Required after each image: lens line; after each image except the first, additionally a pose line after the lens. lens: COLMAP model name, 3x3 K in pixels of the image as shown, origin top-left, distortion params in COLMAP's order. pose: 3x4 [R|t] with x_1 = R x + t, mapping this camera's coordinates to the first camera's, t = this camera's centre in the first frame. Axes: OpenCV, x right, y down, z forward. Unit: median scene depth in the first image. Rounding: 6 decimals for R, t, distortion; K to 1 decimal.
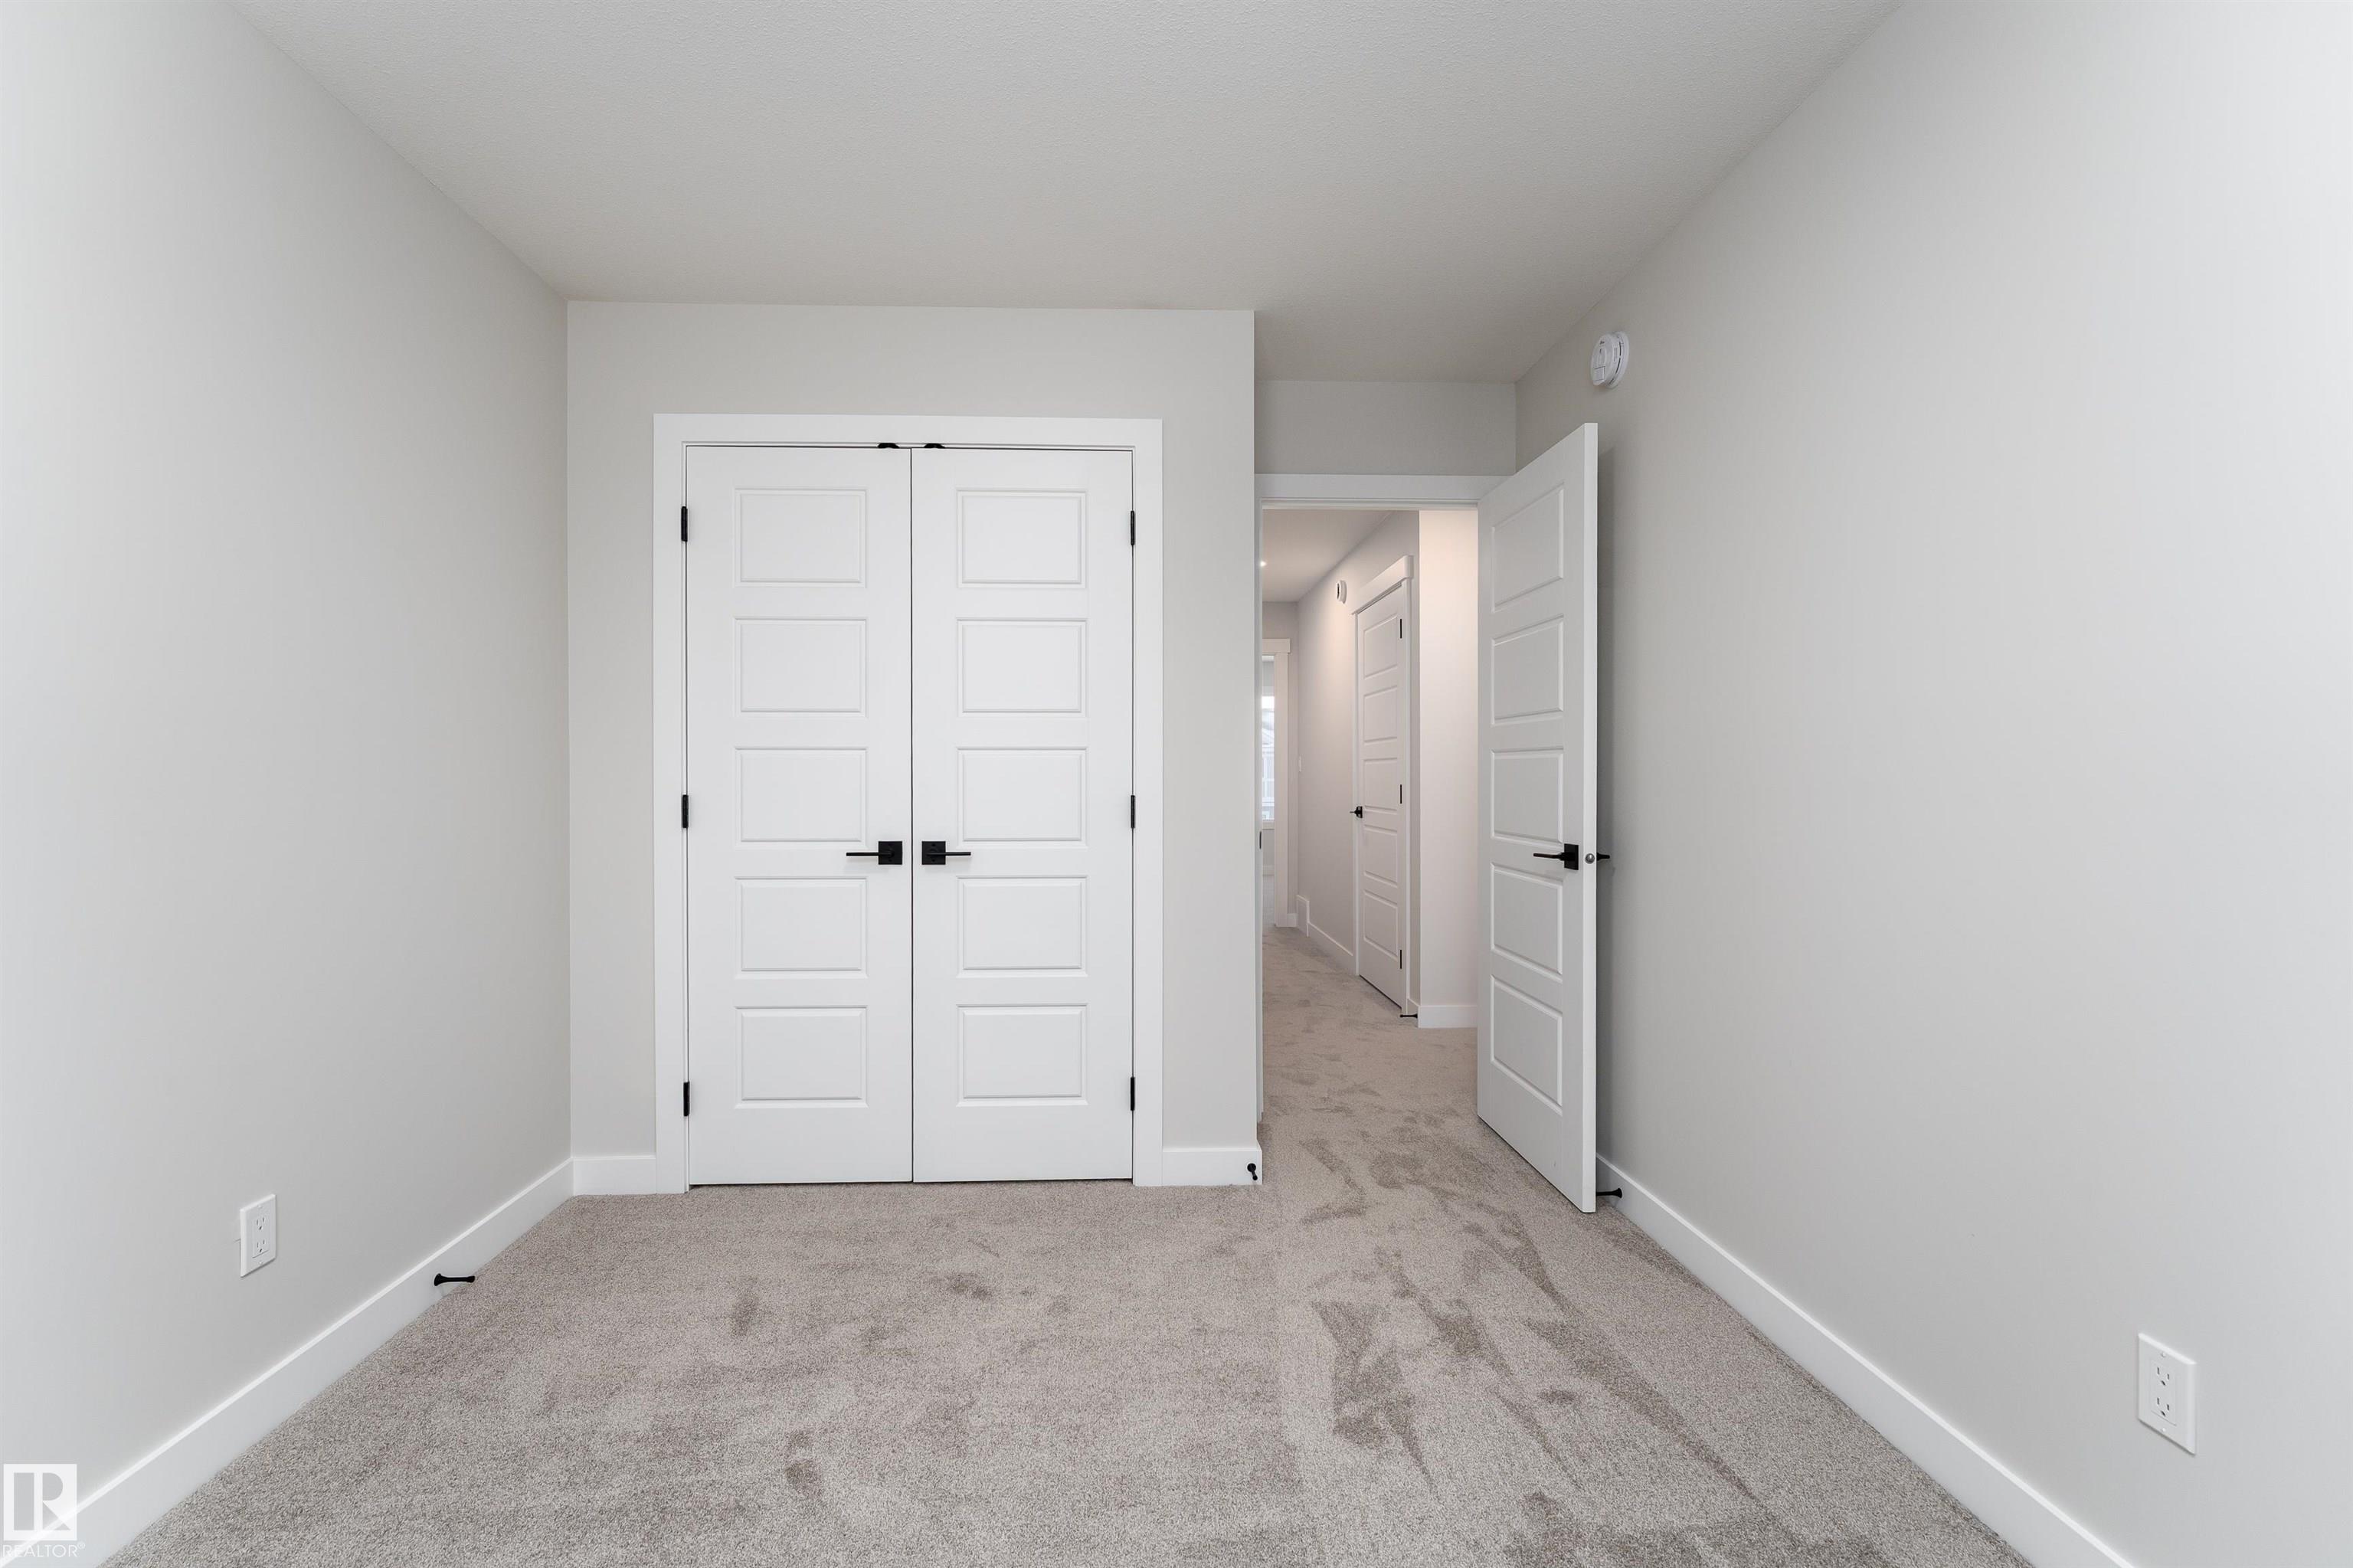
lens RADIAL K [[1029.9, 0, 1176.5], [0, 1029.9, 784.0], [0, 0, 1]] dist [-0.001111, -0.000606]
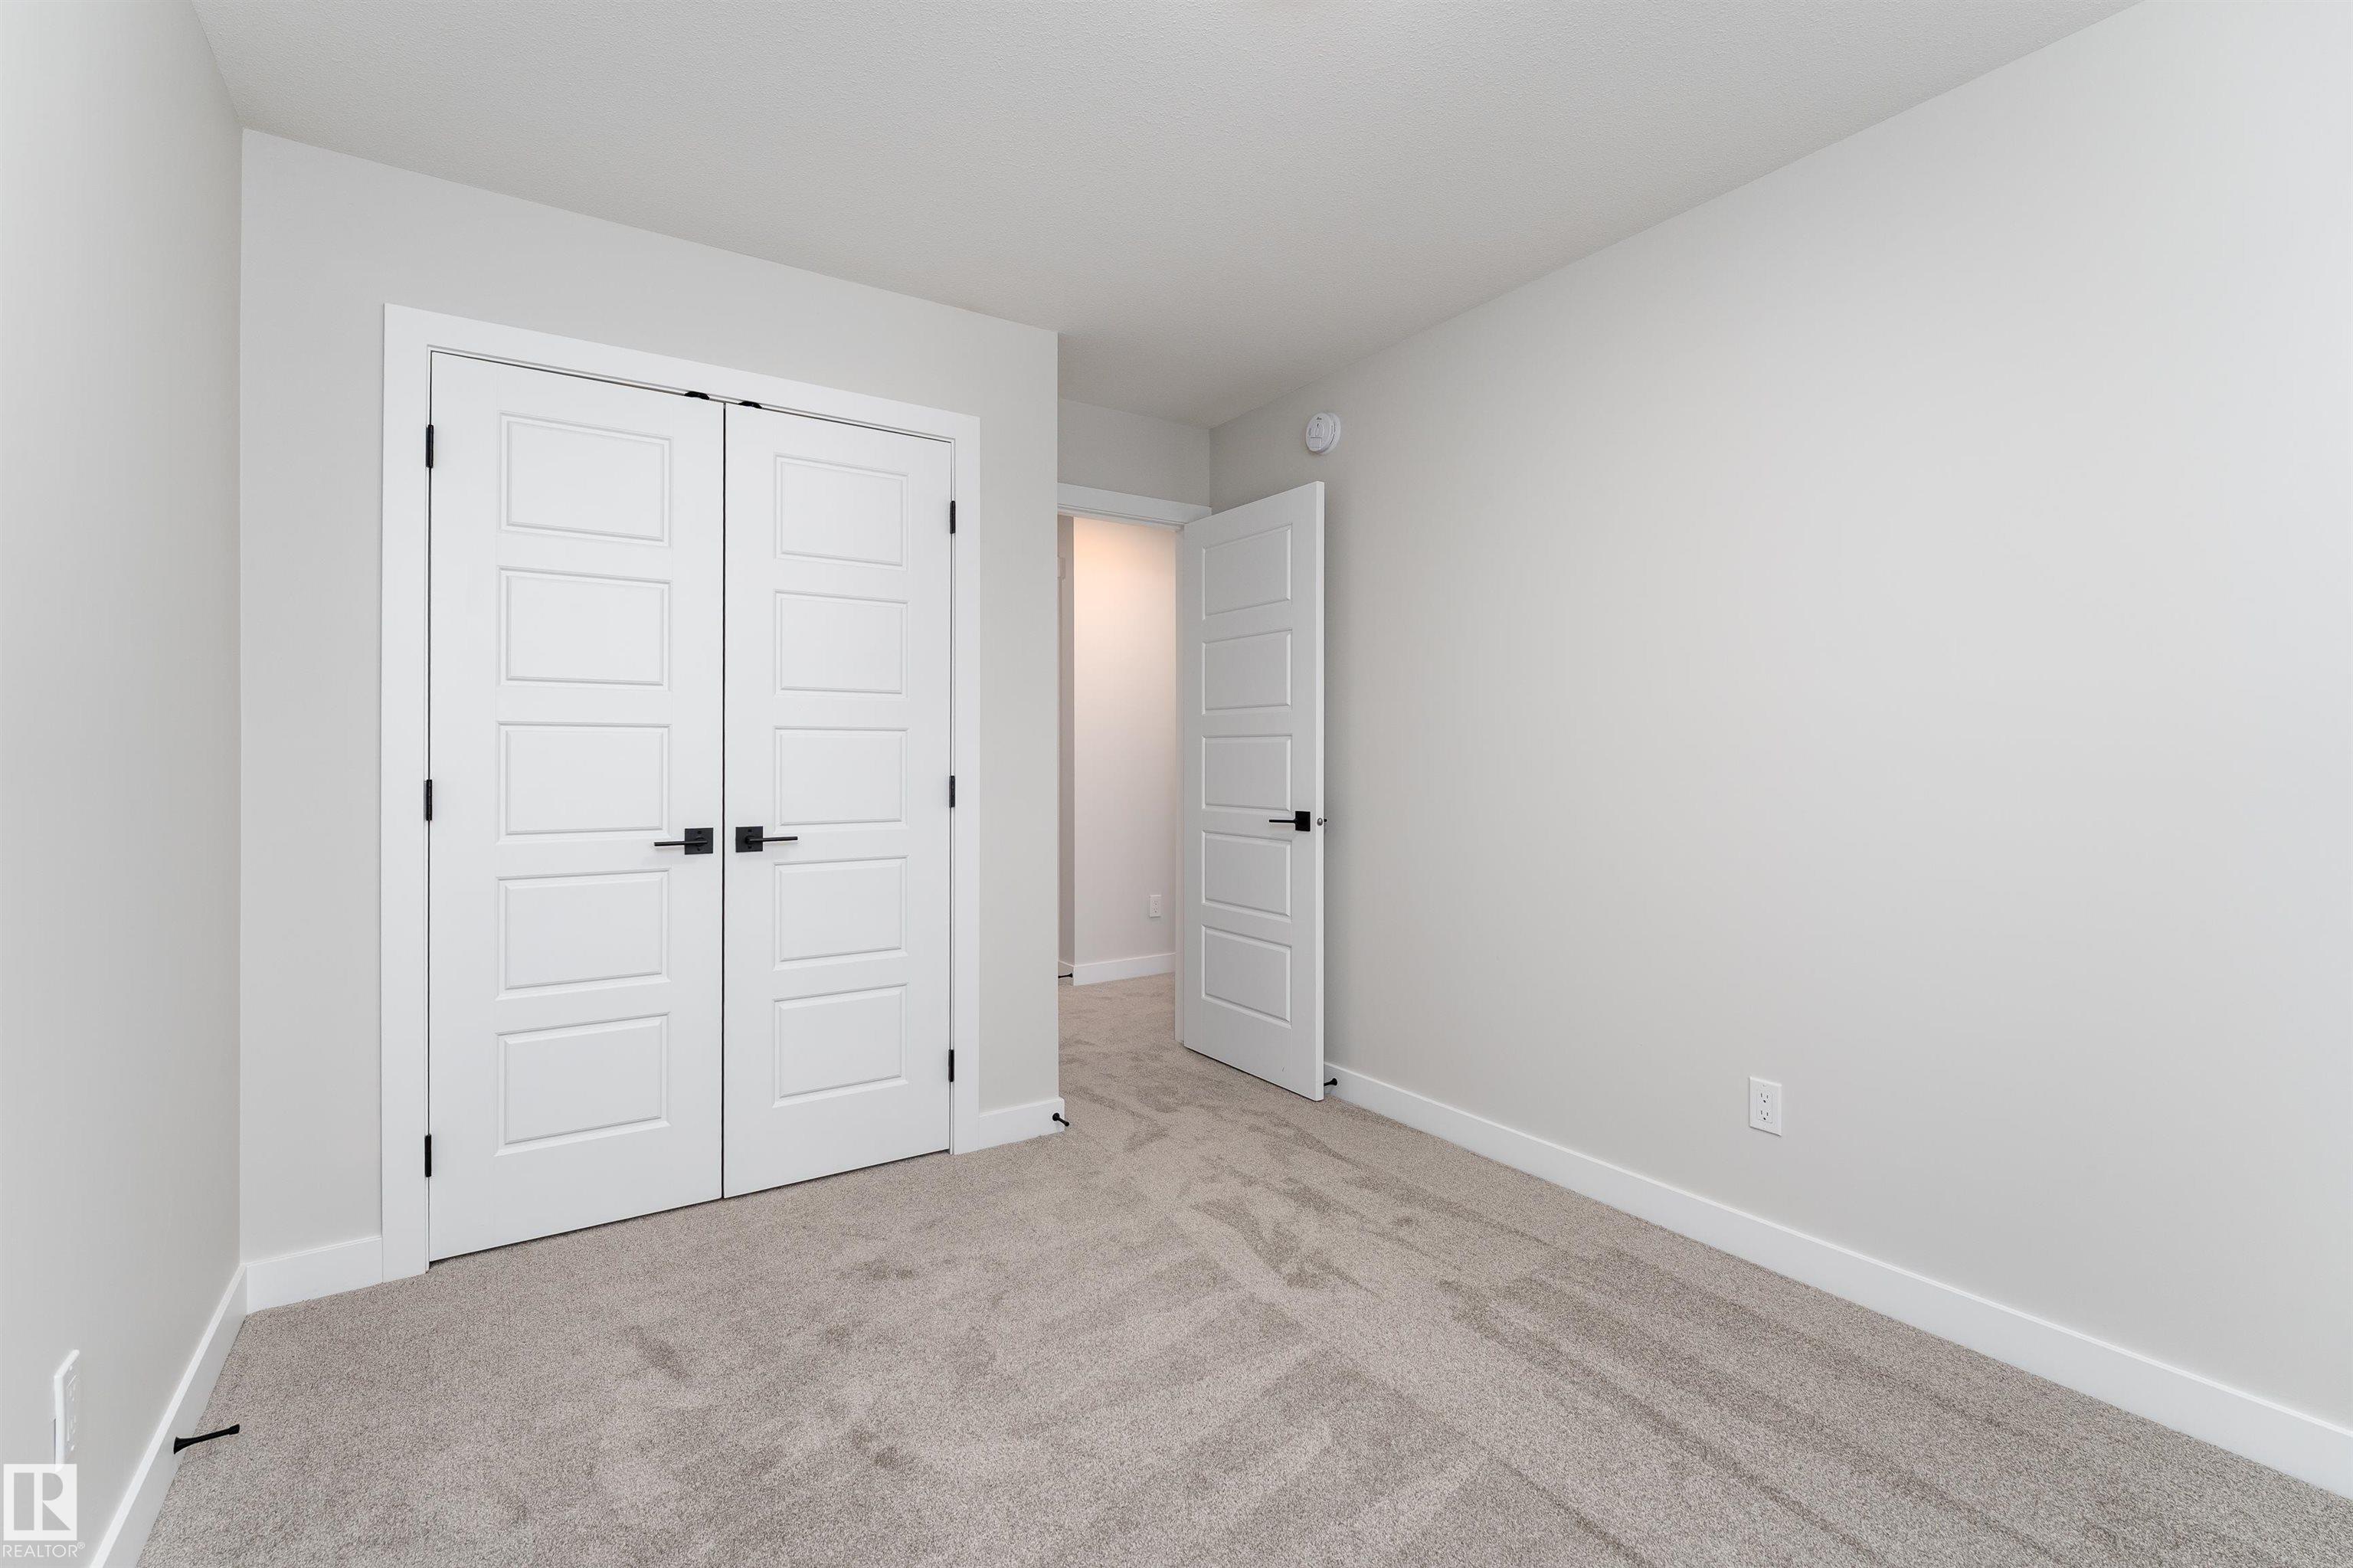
lens RADIAL K [[1033.6, 0, 1159.7], [0, 1033.6, 756.3], [0, 0, 1]] dist [0.000814, -0.000014]
pose [[0.856309, 0.001231, 0.516463, -0.405233], [0.002957, 0.999969, -0.007286, -0.000276], [-0.516456, 0.007766, 0.856279, 0.005080]]
